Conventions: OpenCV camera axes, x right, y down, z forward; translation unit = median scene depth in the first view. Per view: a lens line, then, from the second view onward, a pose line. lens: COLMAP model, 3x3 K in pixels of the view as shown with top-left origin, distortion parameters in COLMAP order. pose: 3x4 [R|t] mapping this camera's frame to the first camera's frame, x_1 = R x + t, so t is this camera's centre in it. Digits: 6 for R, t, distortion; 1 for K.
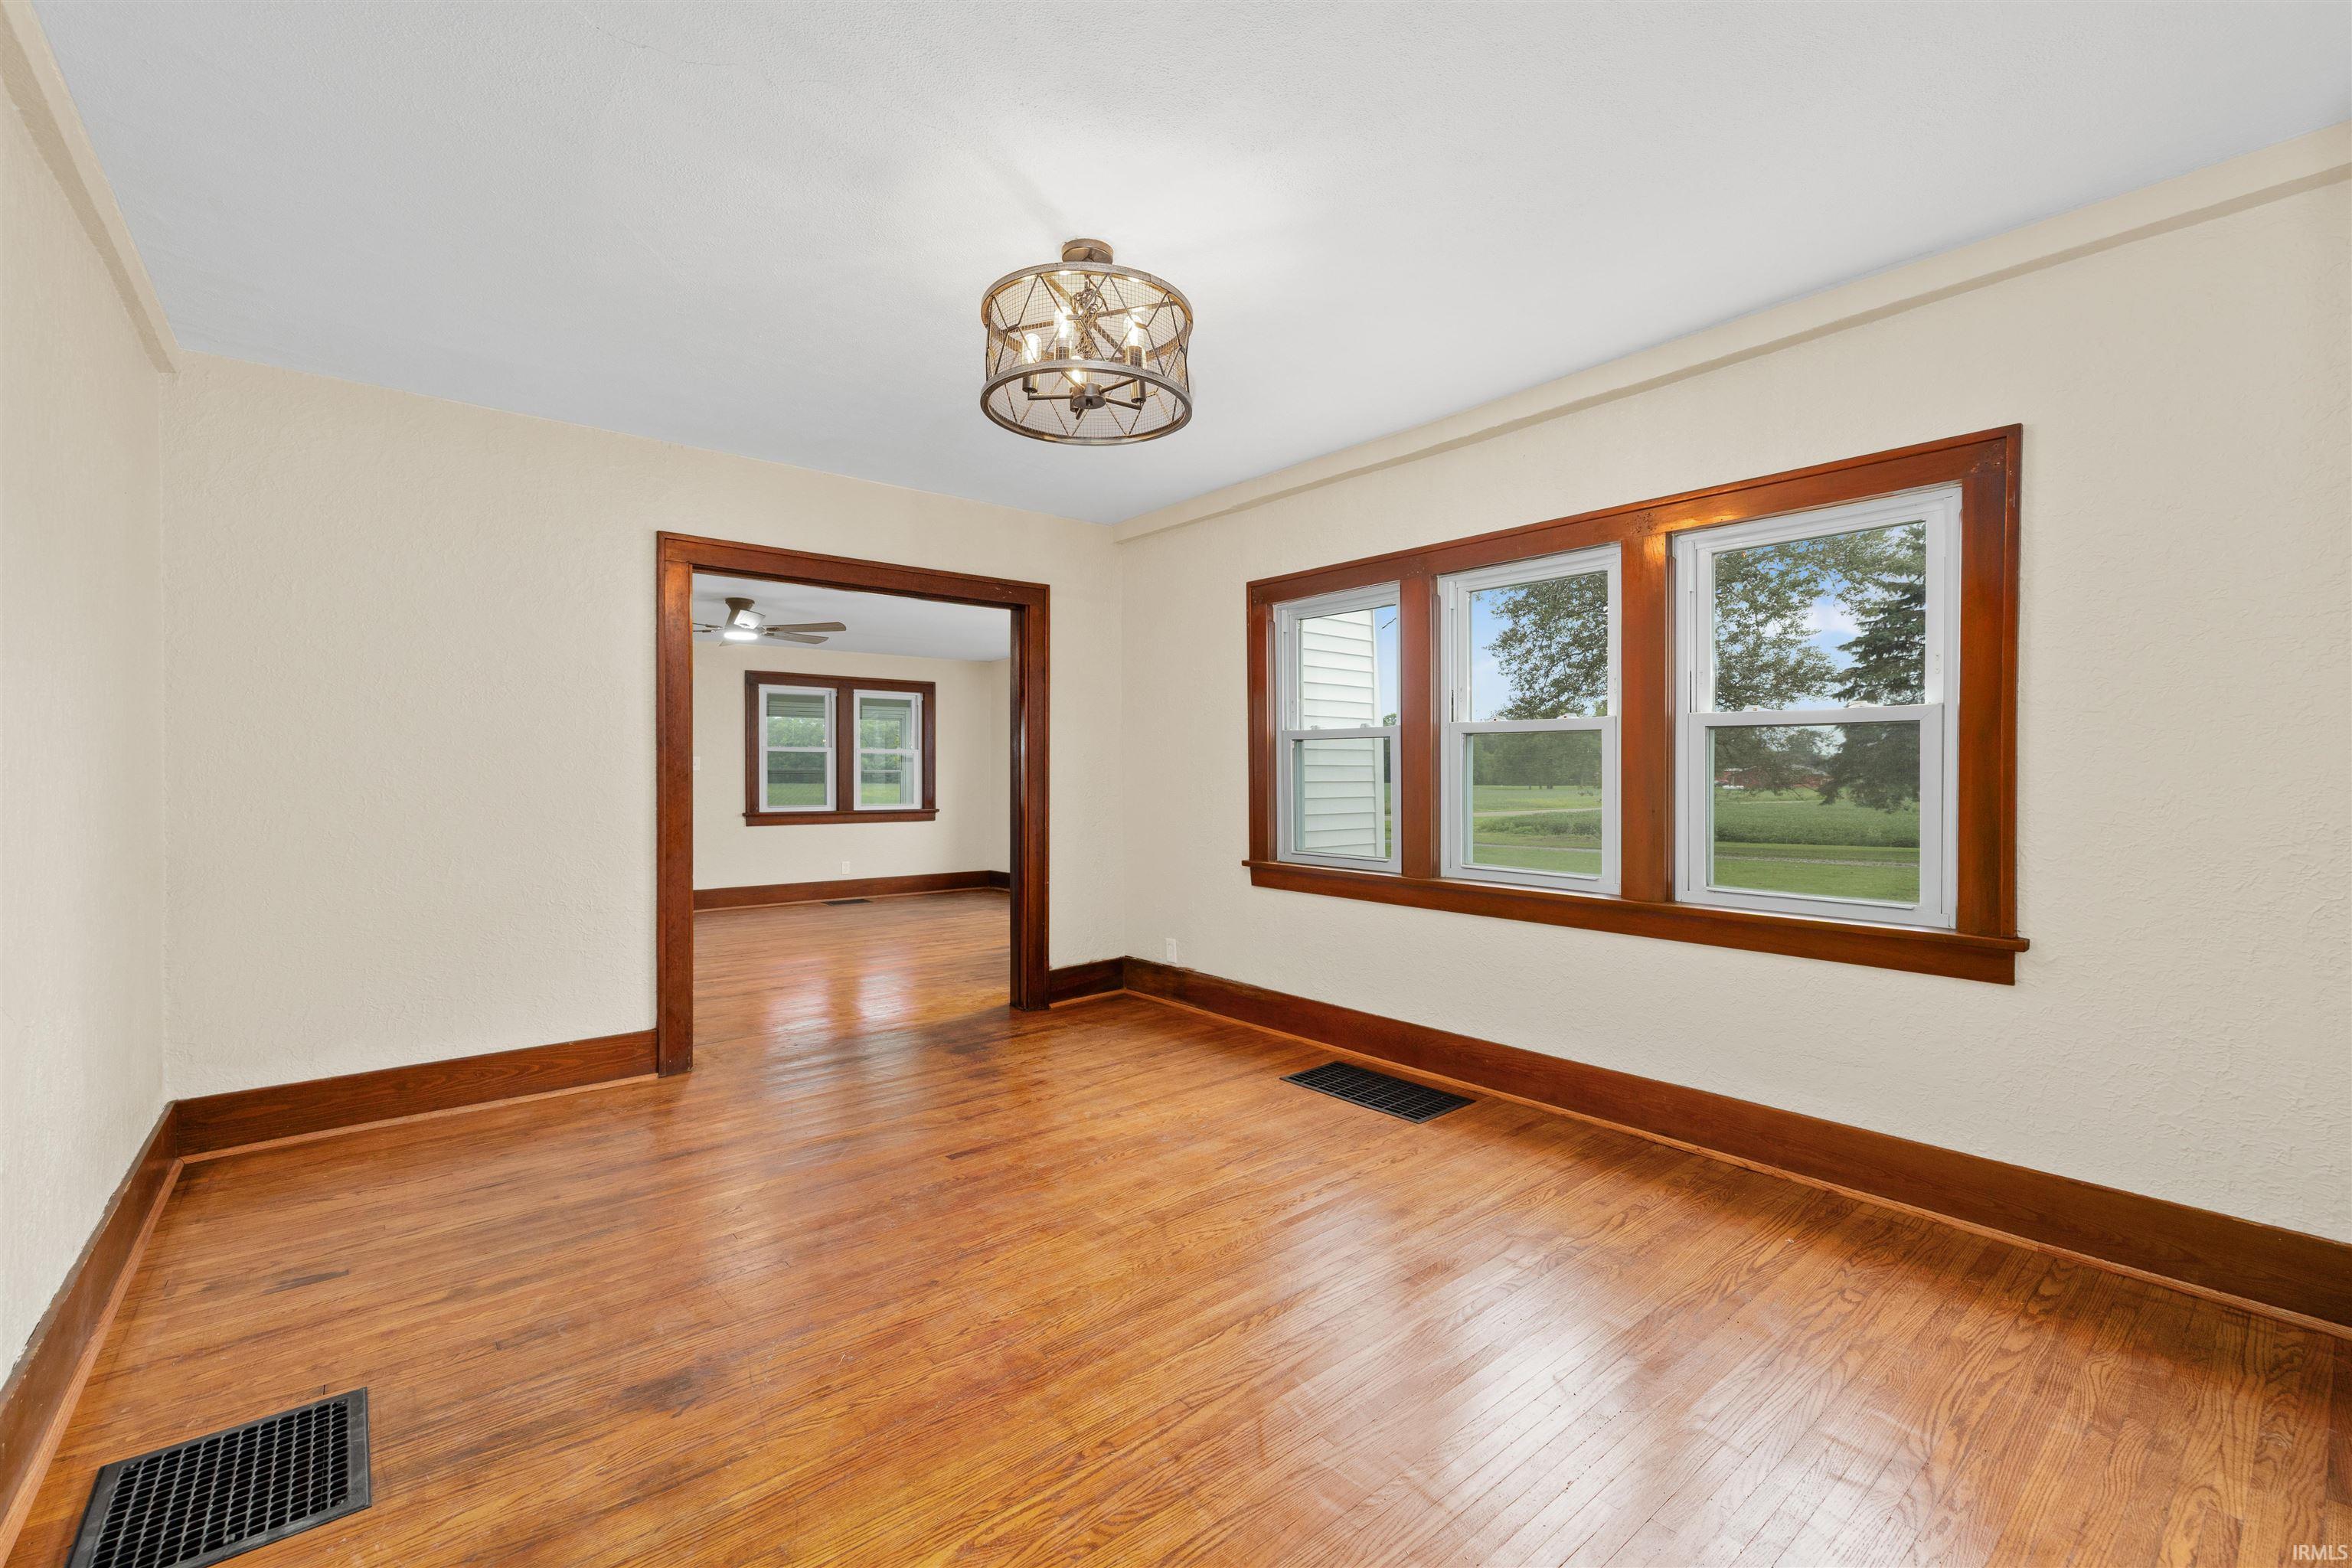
lens RADIAL K [[995.5, 0, 1183.0], [0, 995.5, 770.9], [0, 0, 1]] dist [-0.003672, 0.001790]
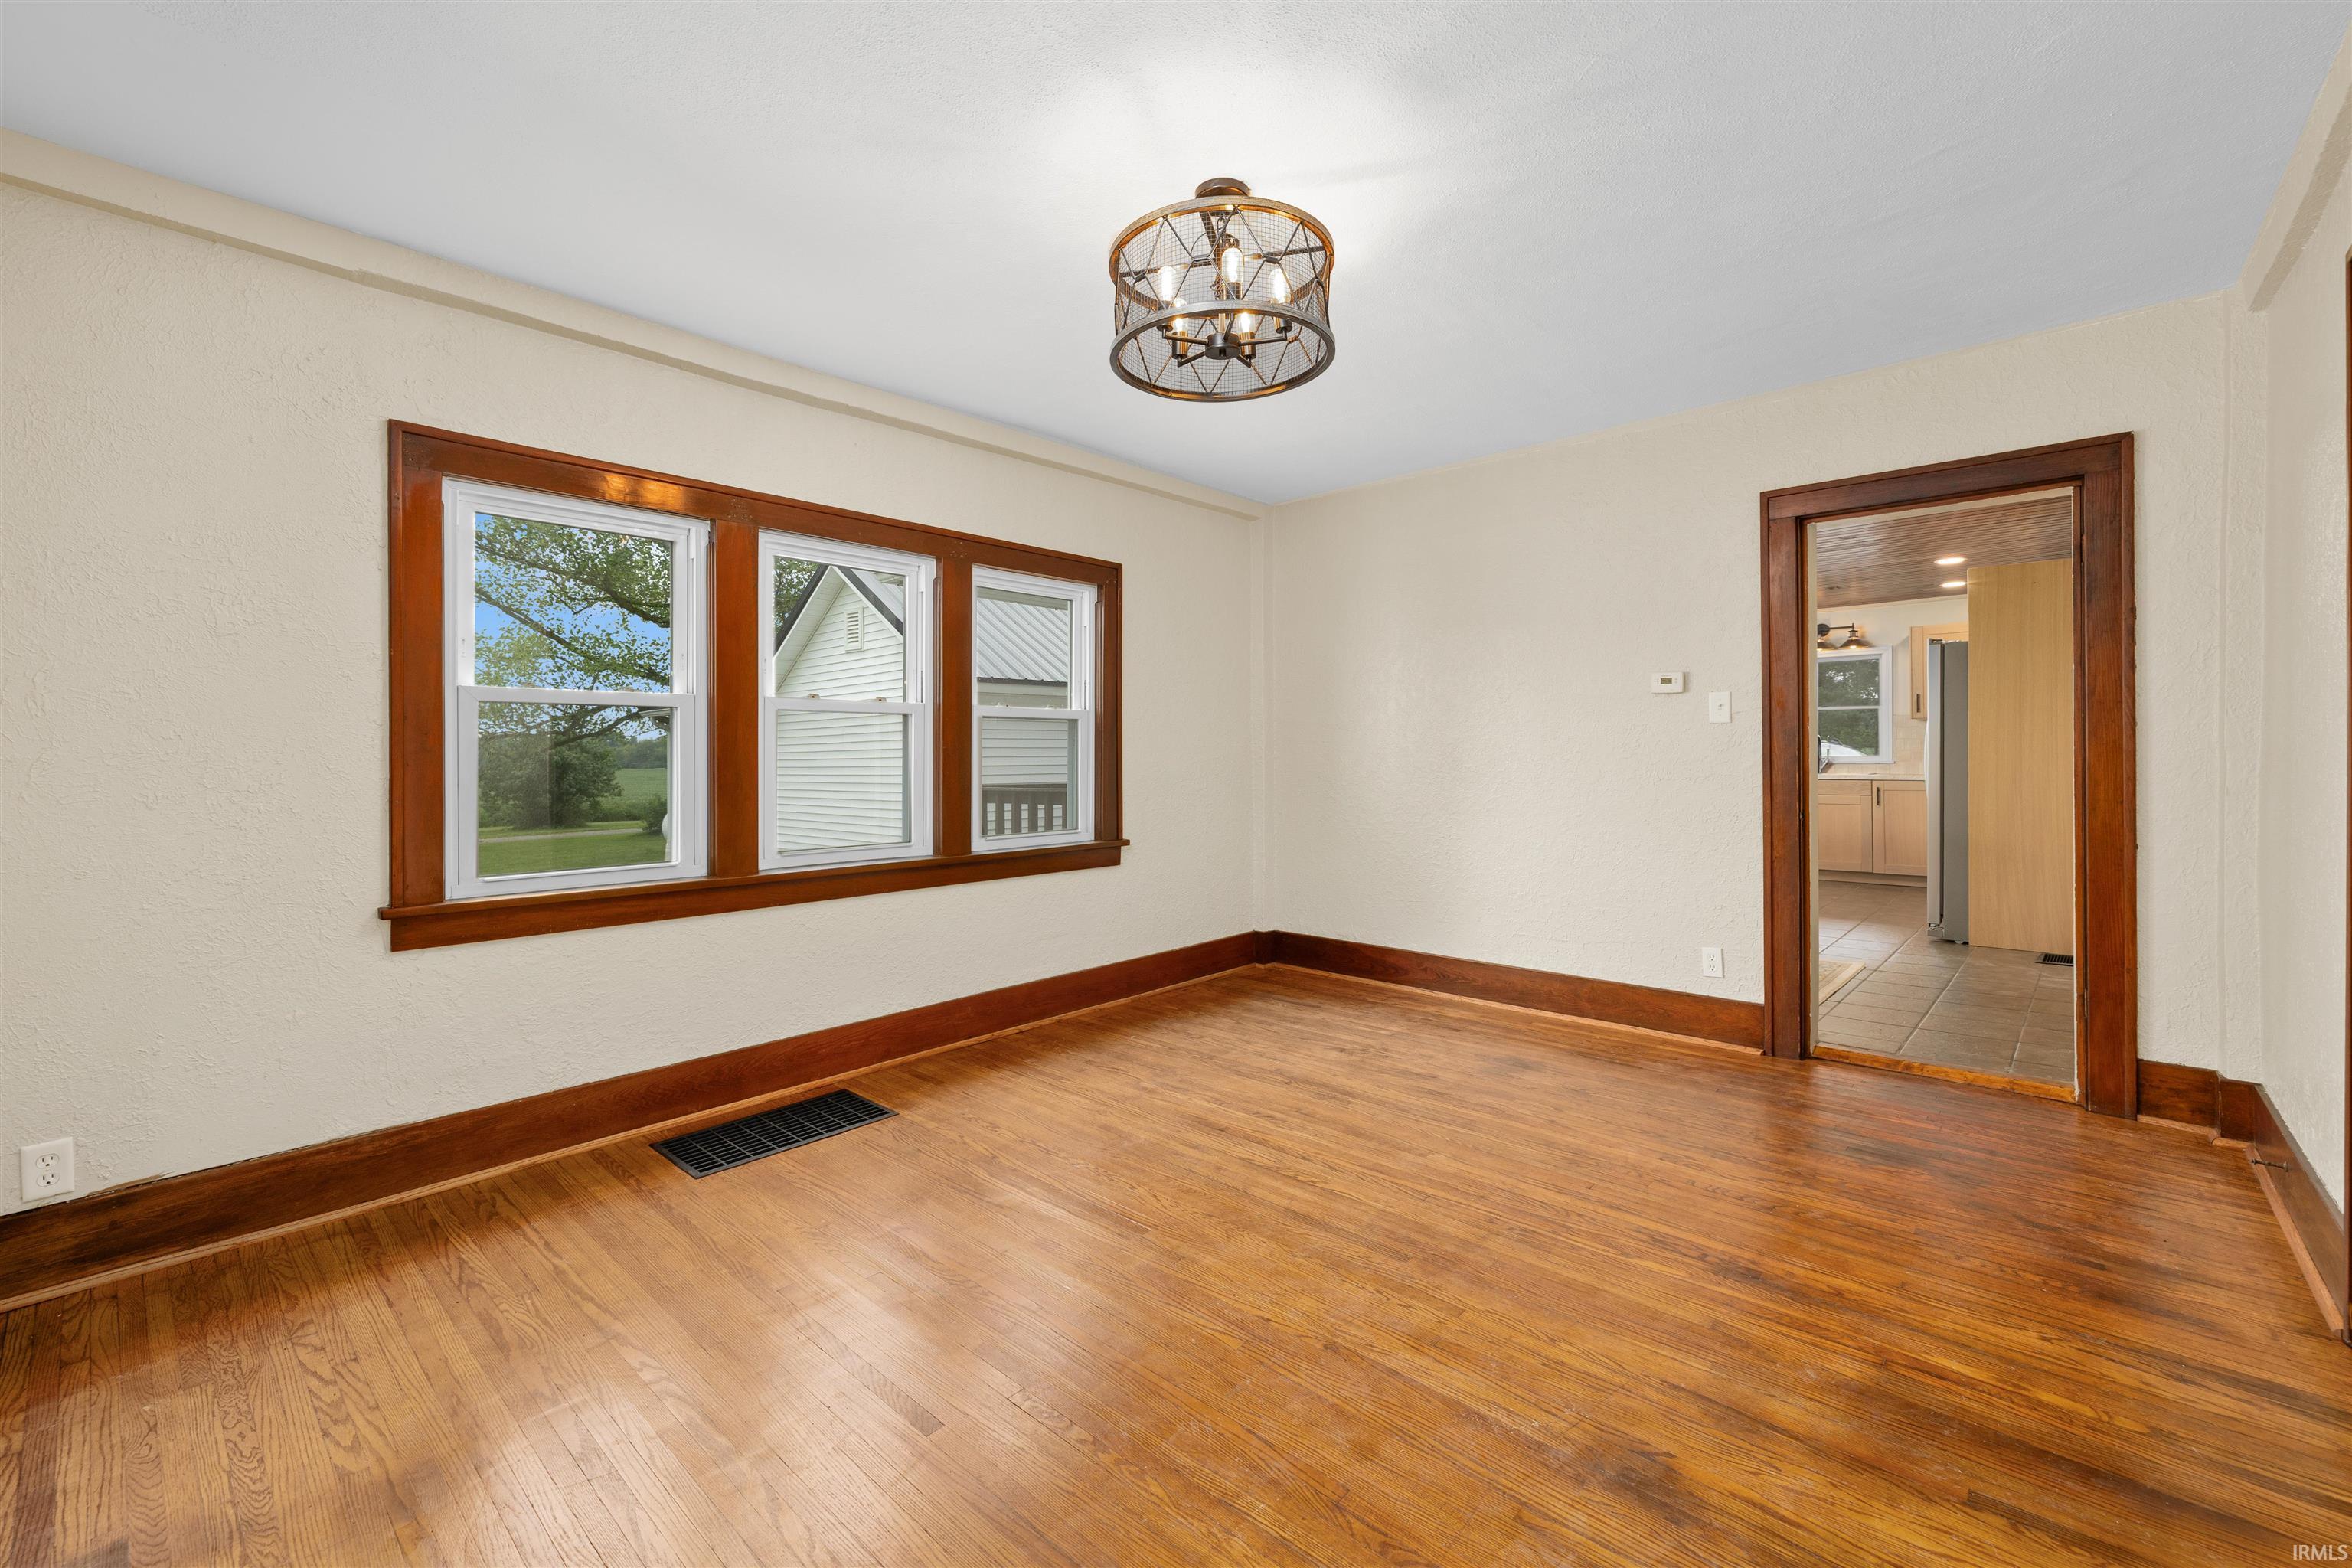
lens RADIAL K [[995.5, 0, 1137.2], [0, 995.5, 749.5], [0, 0, 1]] dist [-0.003672, 0.001790]
pose [[-0.120847, 0.004701, 0.992660, -0.810751], [0.008793, 0.999955, -0.003665, 0.006711], [-0.992632, 0.008286, -0.120883, 0.952429]]
